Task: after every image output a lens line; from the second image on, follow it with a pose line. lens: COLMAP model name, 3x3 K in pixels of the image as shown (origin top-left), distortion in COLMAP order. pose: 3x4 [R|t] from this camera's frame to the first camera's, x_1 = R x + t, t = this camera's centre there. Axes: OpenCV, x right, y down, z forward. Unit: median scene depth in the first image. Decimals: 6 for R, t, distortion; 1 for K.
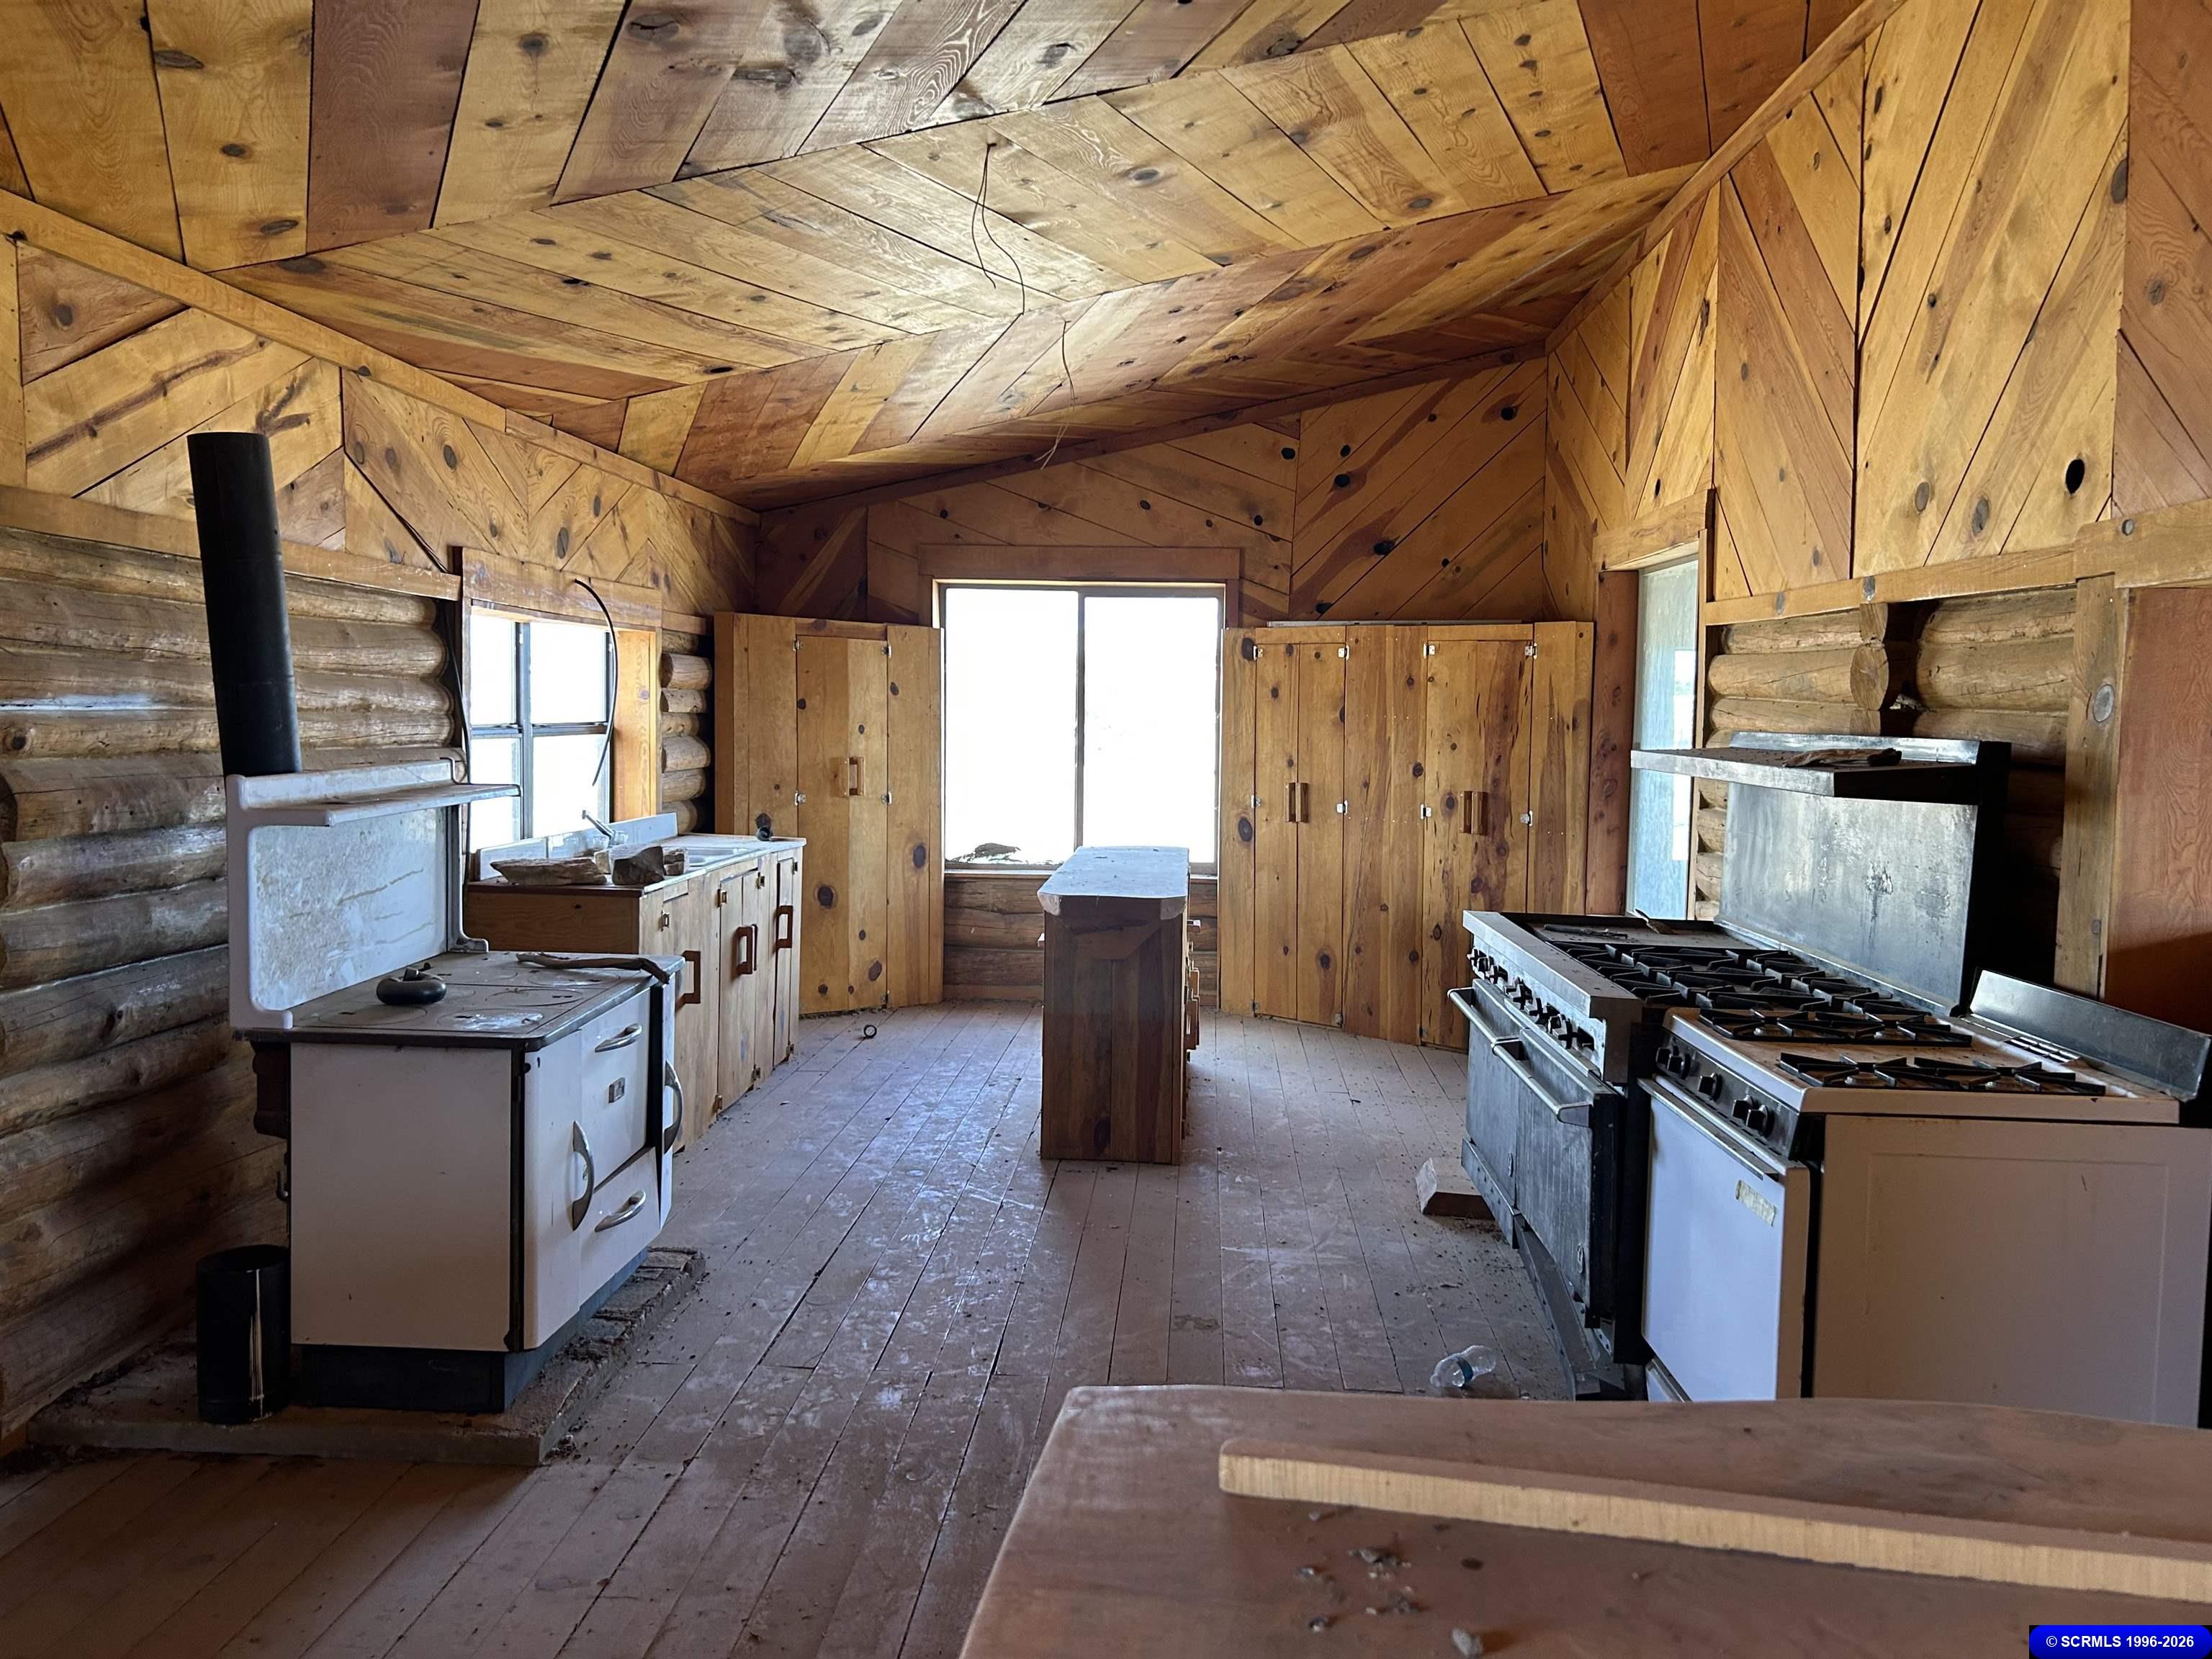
lens RADIAL K [[1687.8, 0, 1113.8], [0, 1687.8, 819.2], [0, 0, 1]] dist [0.053986, -0.047790]
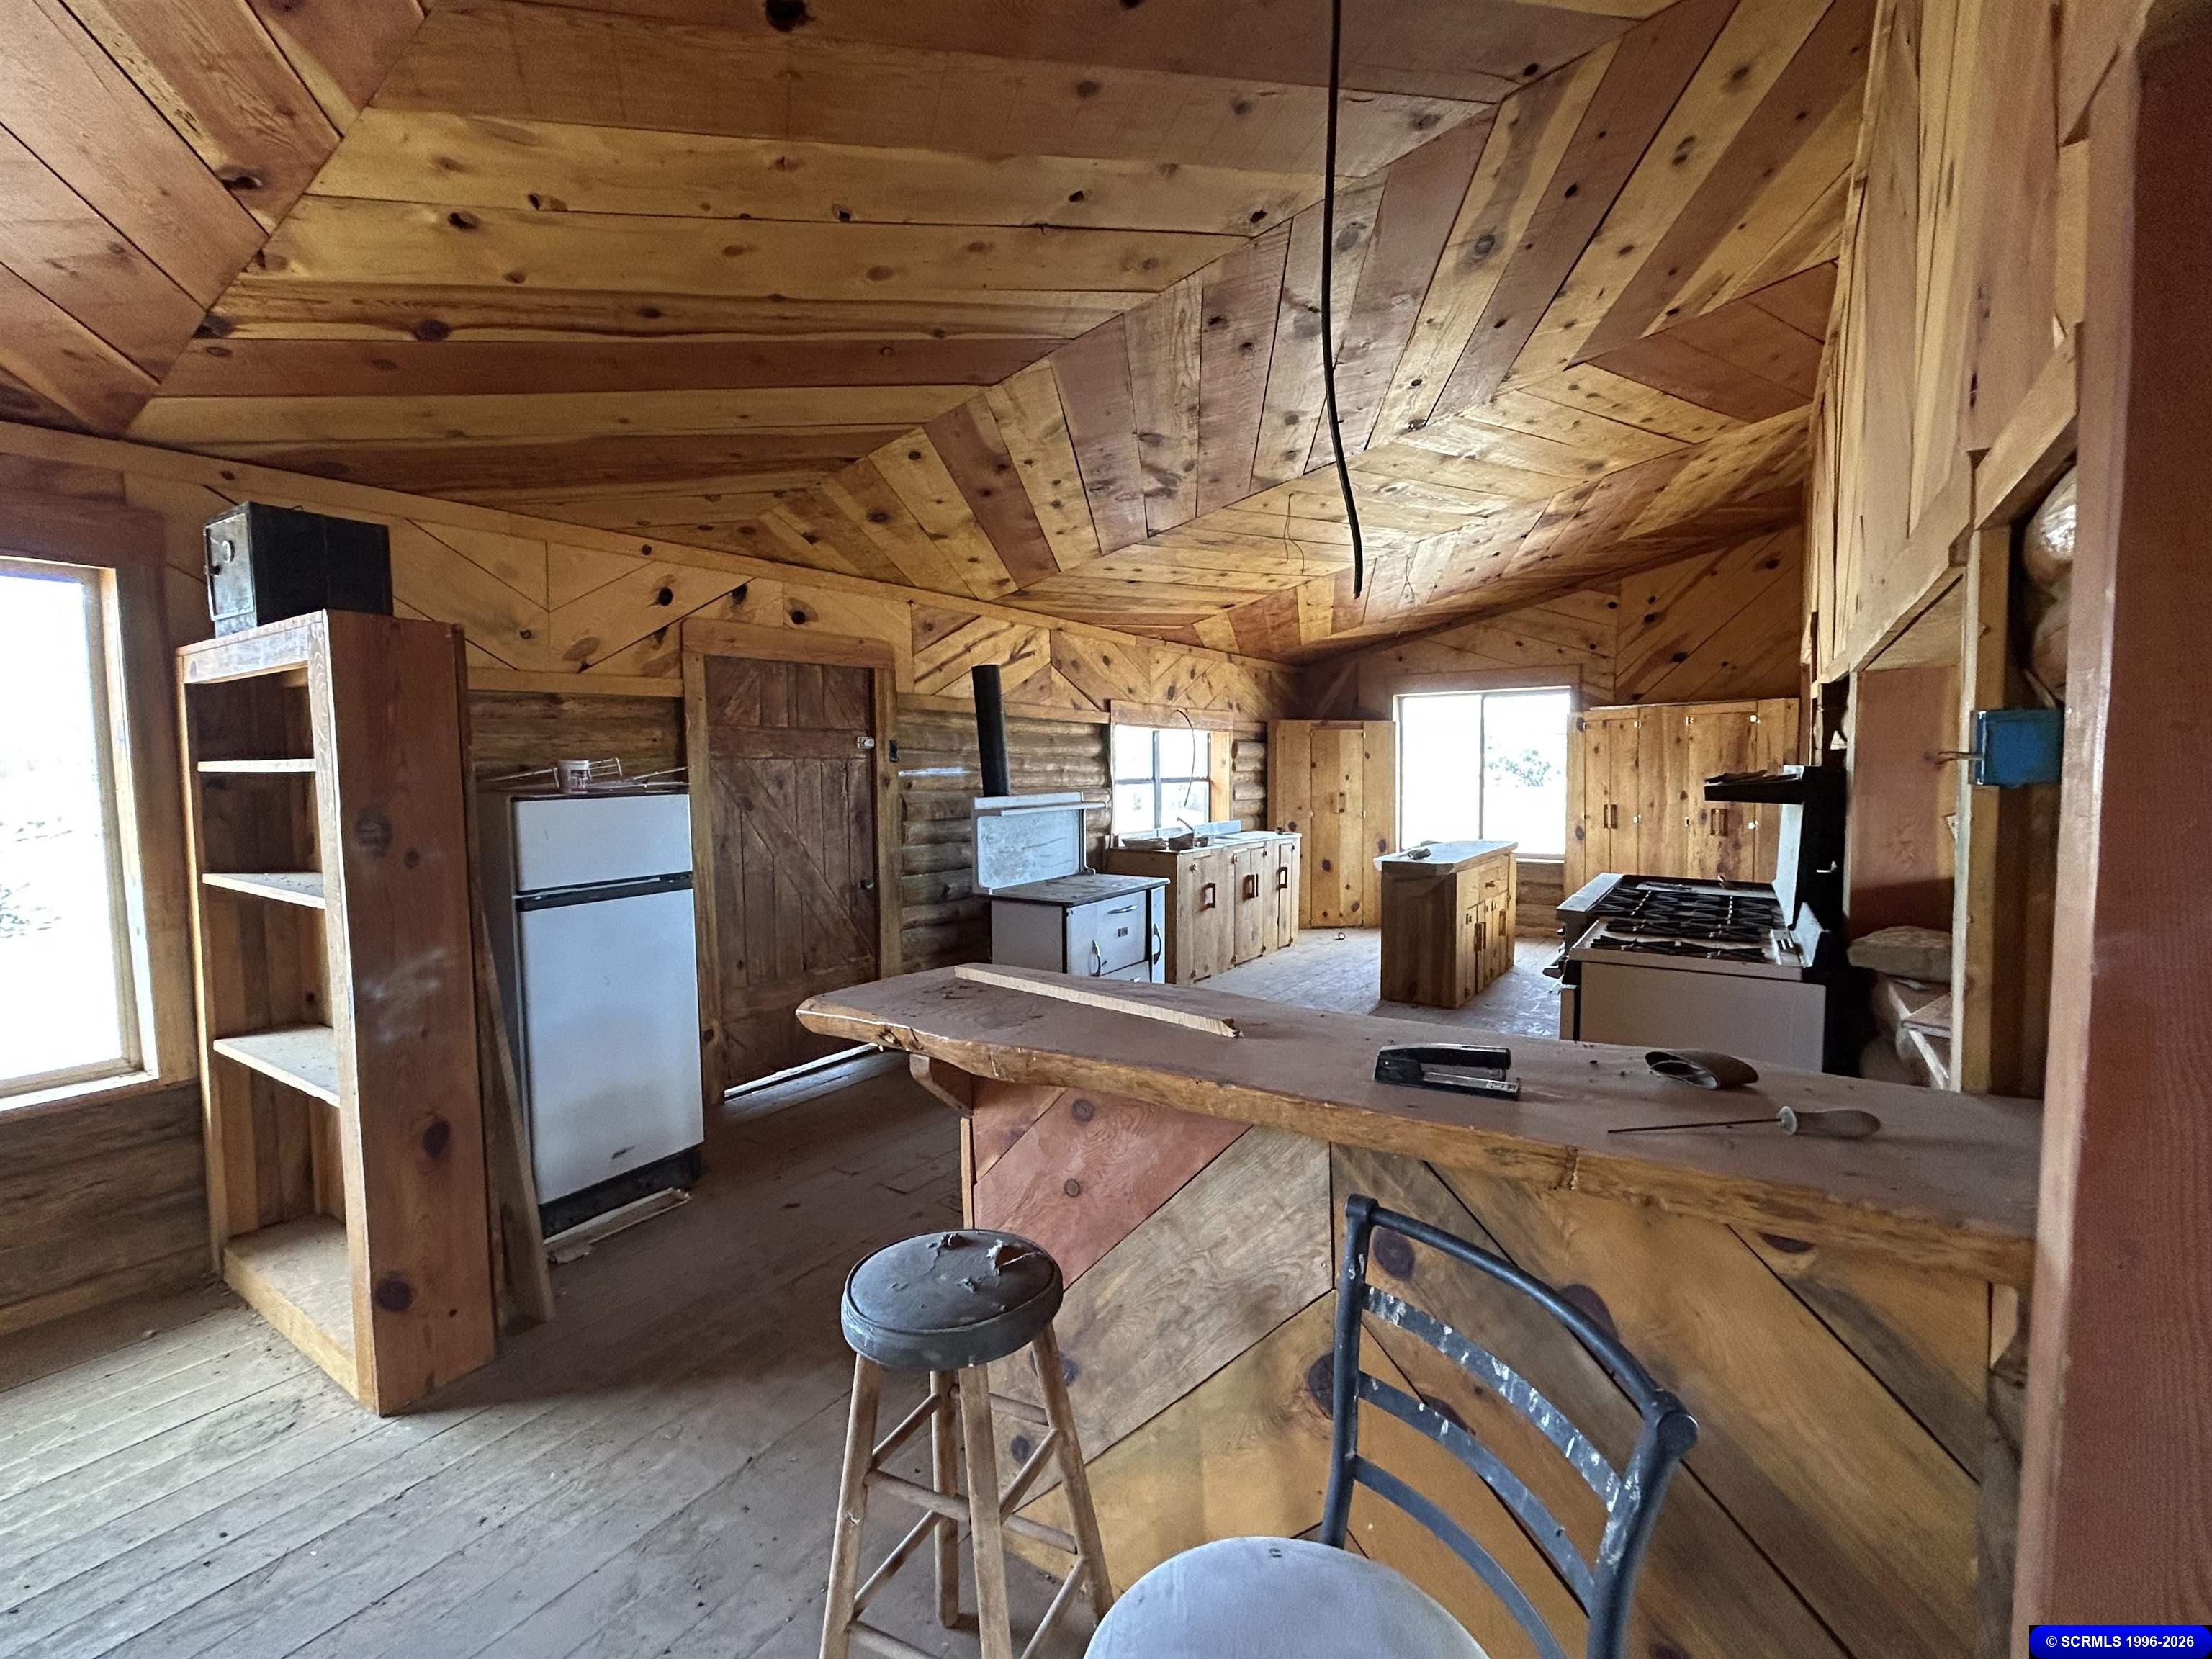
lens RADIAL K [[986.2, 0, 1105.8], [0, 986.2, 844.6], [0, 0, 1]] dist [-0.001917, -0.001114]
pose [[0.854942, 0.014213, -0.518528, 0.241743], [-0.010200, 0.999892, 0.010591, 0.016035], [0.518623, -0.003765, 0.854995, -0.104397]]
